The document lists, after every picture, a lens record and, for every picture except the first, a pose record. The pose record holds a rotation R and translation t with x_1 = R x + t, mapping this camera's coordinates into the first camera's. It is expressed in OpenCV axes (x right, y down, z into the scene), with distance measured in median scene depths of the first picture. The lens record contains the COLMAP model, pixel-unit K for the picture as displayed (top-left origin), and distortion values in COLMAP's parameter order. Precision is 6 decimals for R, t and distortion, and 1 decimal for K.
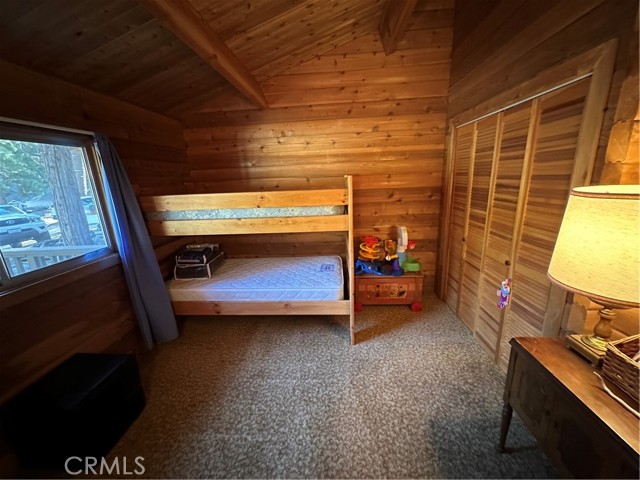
lens RADIAL K [[254.3, 0, 317.6], [0, 254.3, 240.7], [0, 0, 1]] dist [-0.001515, -0.000322]
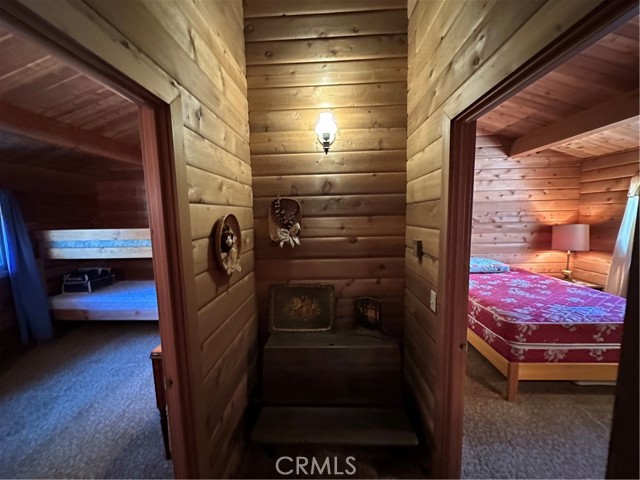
lens RADIAL K [[254.3, 0, 320.2], [0, 254.3, 241.0], [0, 0, 1]] dist [-0.001515, -0.000322]
pose [[0.999297, 0.018461, 0.032631, 0.898741], [-0.013610, 0.989618, -0.143080, 0.067628], [-0.034934, 0.142535, 0.989173, -0.470758]]
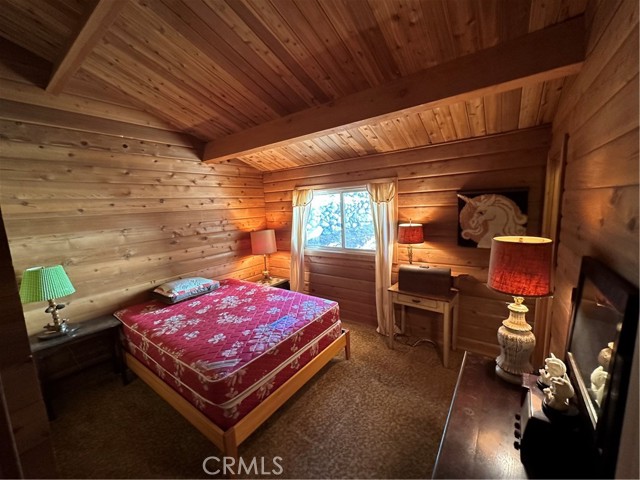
lens RADIAL K [[254.3, 0, 317.8], [0, 254.3, 241.4], [0, 0, 1]] dist [-0.001515, -0.000322]
pose [[0.529123, -0.100215, 0.842606, 1.378418], [0.229116, 0.972992, -0.028154, -0.138636], [-0.817028, 0.207951, 0.537794, -0.095558]]
